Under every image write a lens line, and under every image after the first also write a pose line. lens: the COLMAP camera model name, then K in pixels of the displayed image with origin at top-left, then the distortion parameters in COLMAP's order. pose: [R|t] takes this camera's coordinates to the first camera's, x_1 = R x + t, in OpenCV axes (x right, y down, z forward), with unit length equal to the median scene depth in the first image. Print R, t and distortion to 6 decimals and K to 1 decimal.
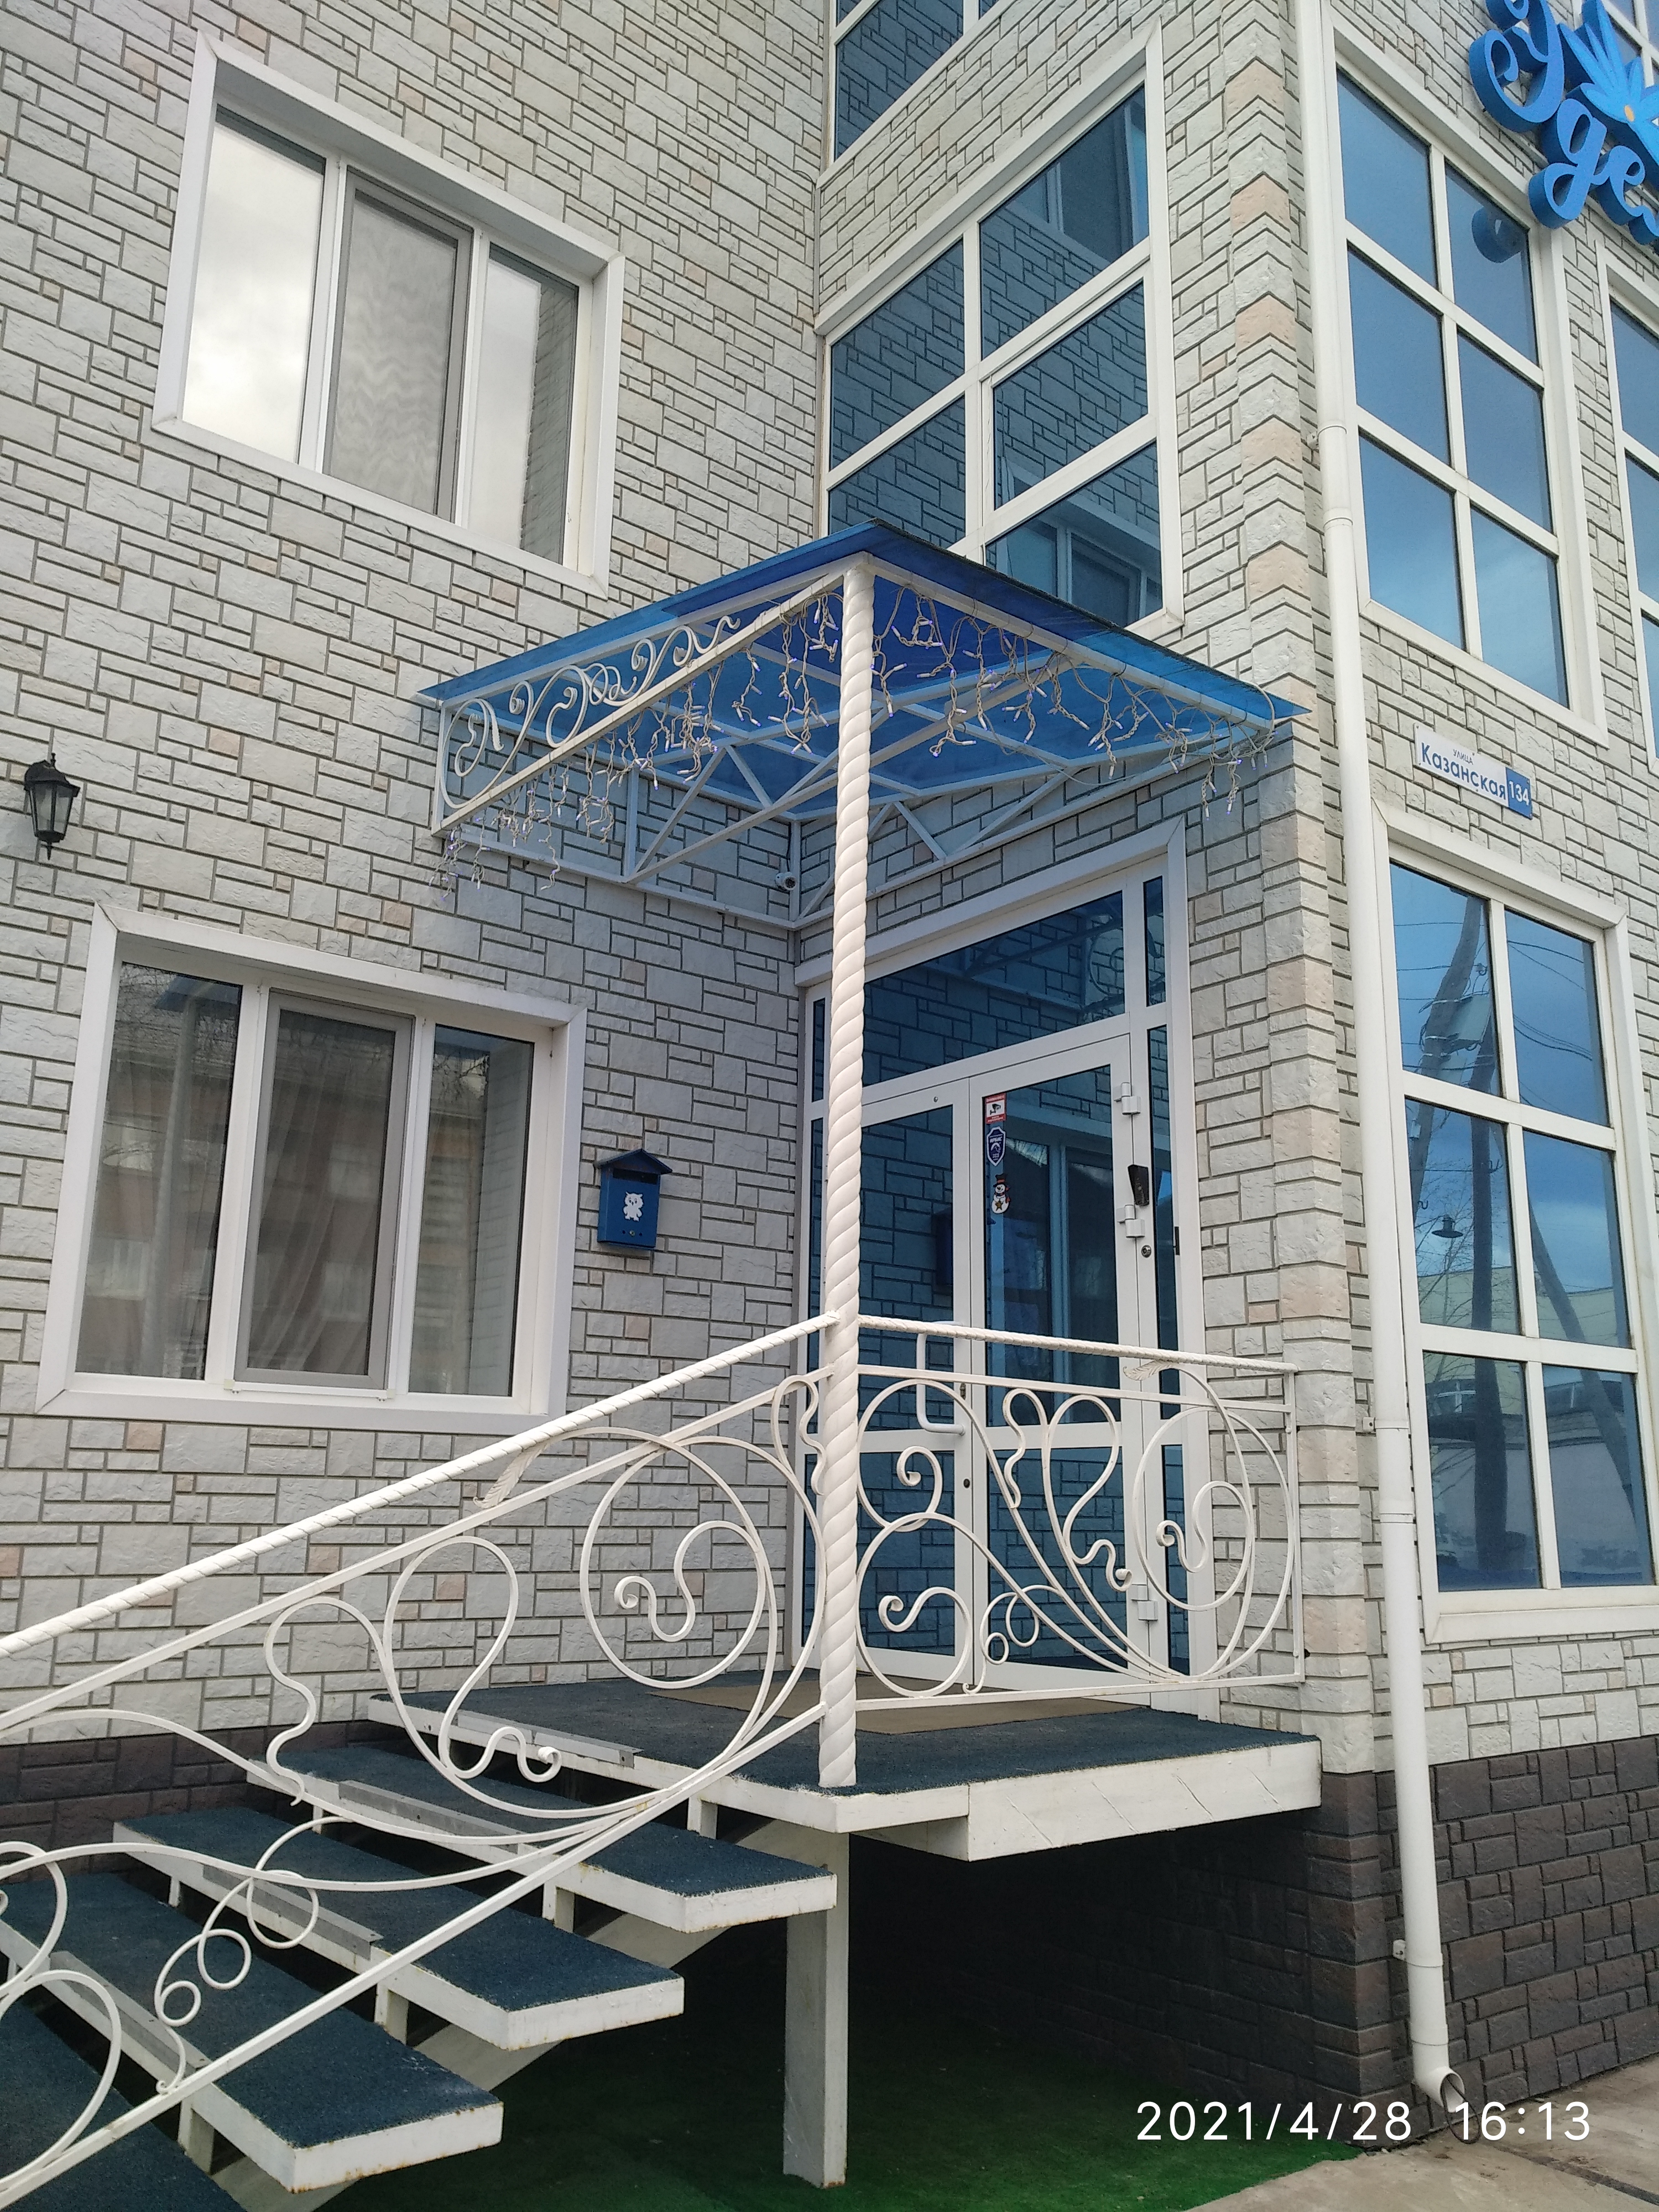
lens RADIAL K [[1750.5, 0, 836.9], [0, 1750.5, 1105.6], [0, 0, 1]] dist [-0.004251, -0.004365]
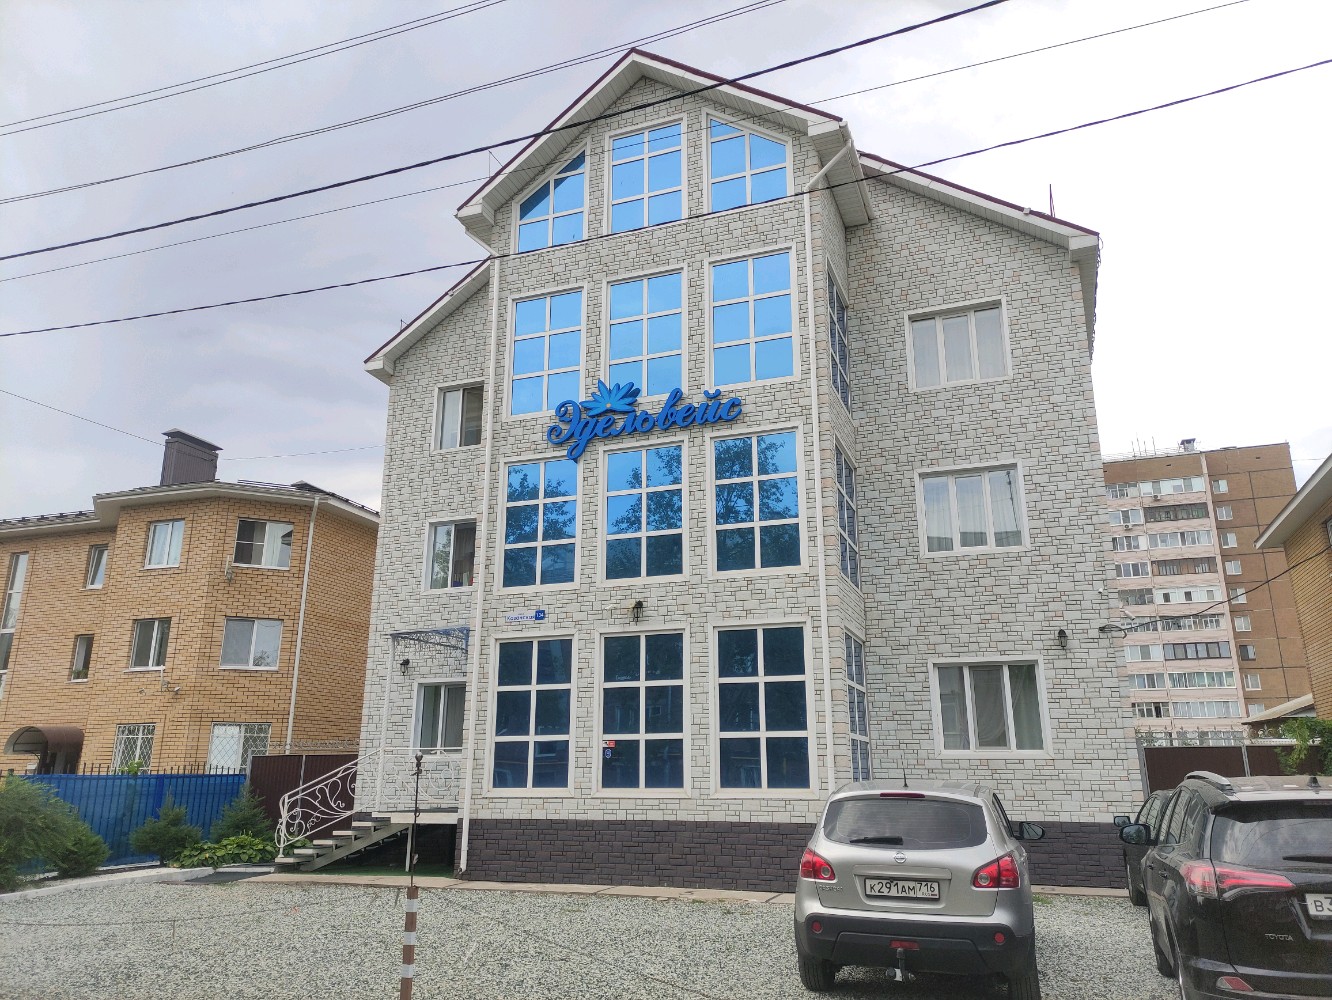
lens RADIAL K [[998.6, 0, 674.5], [0, 998.6, 500.7], [0, 0, 1]] dist [0.052563, -0.000252]
pose [[0.506296, -0.240360, -0.828186, 3.041051], [0.203366, 0.966564, -0.156196, 0.018262], [0.838038, -0.089343, 0.538248, -0.106677]]
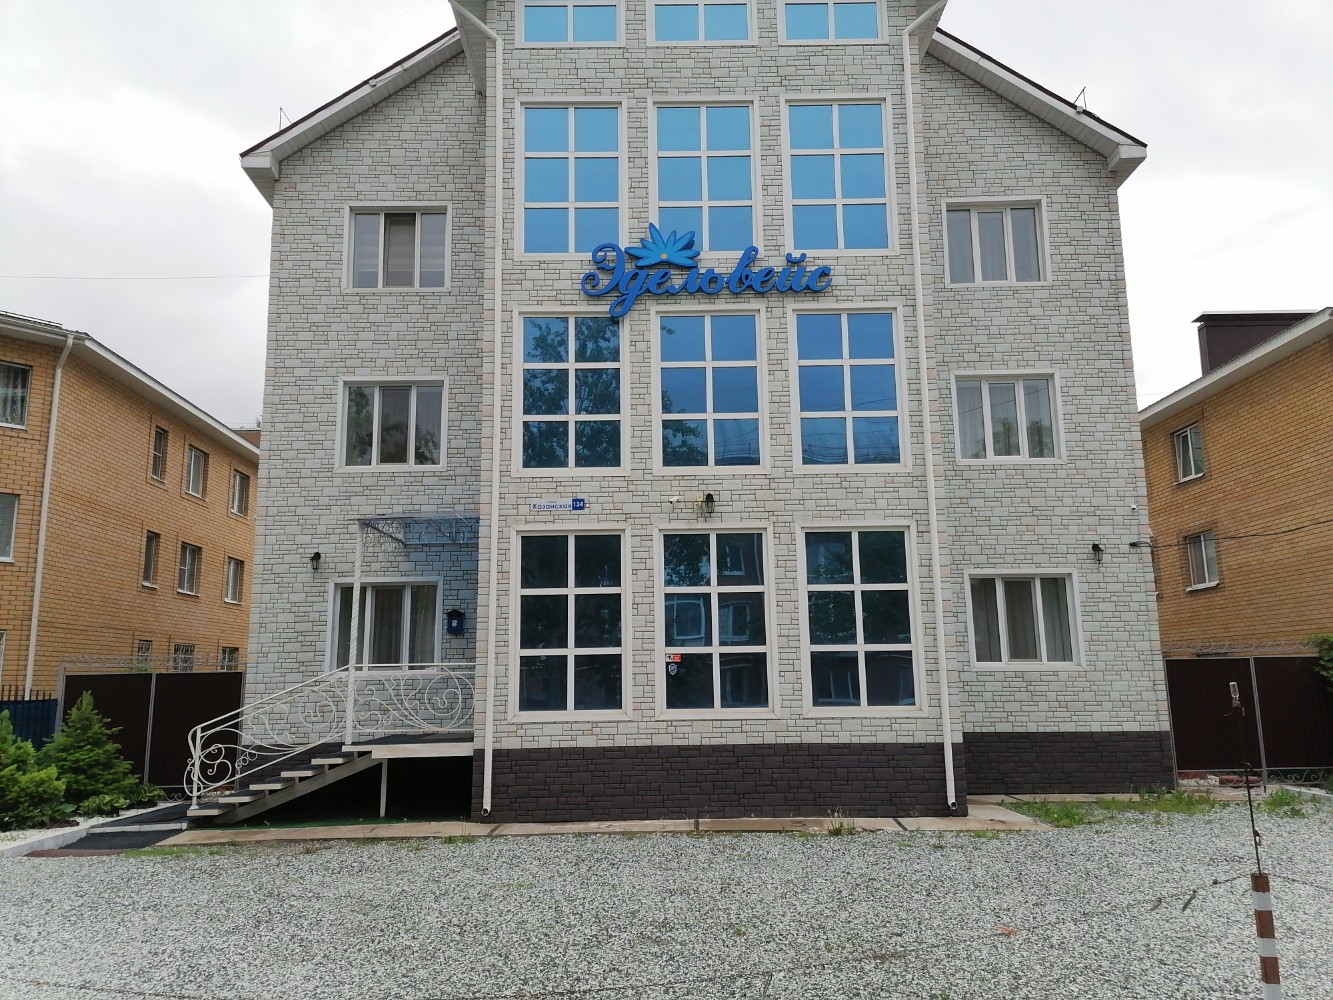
lens RADIAL K [[1002.2, 0, 669.4], [0, 1002.2, 505.4], [0, 0, 1]] dist [0.117255, -0.147484]
pose [[0.786680, -0.129036, -0.603725, 1.991914], [0.164723, 0.986332, 0.003830, -0.161372], [0.594979, -0.102460, 0.797184, -0.667613]]
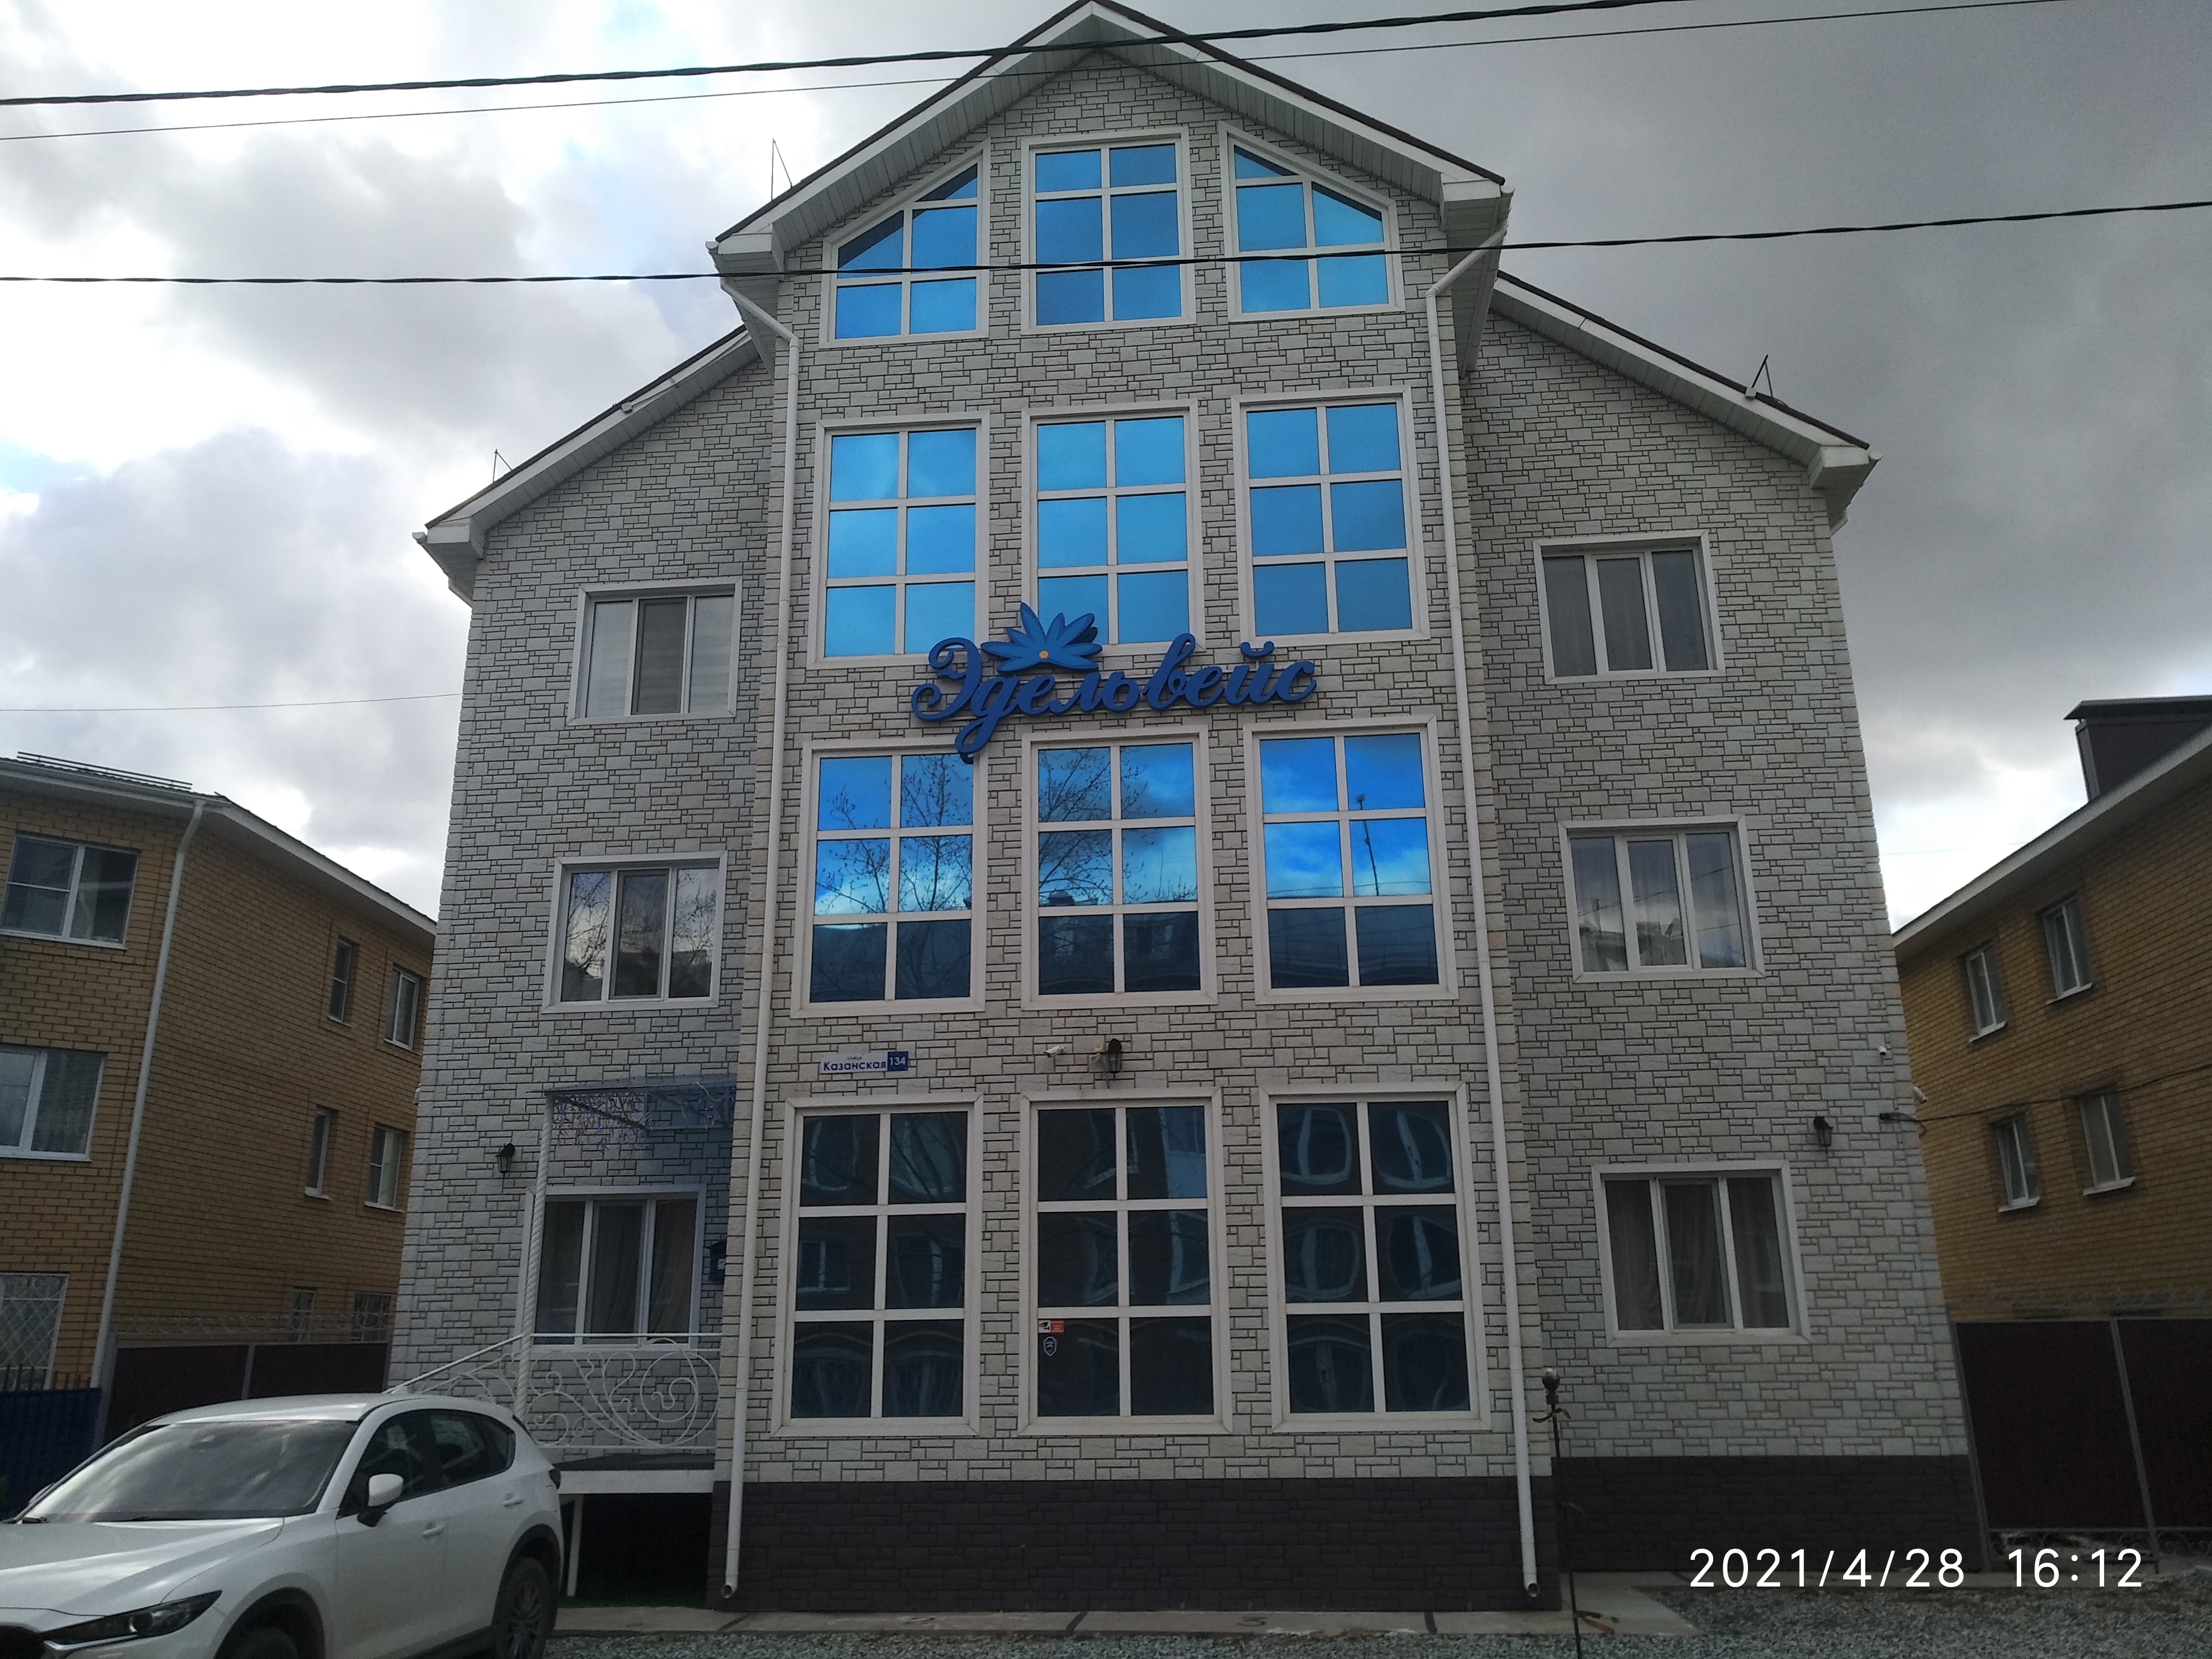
lens RADIAL K [[1750.5, 0, 1109.6], [0, 1750.5, 815.1], [0, 0, 1]] dist [-0.004251, -0.004365]
pose [[0.721199, -0.226333, -0.654710, 2.311040], [0.178483, 0.973921, -0.140076, -0.131040], [0.669340, -0.015832, 0.742787, -0.541442]]
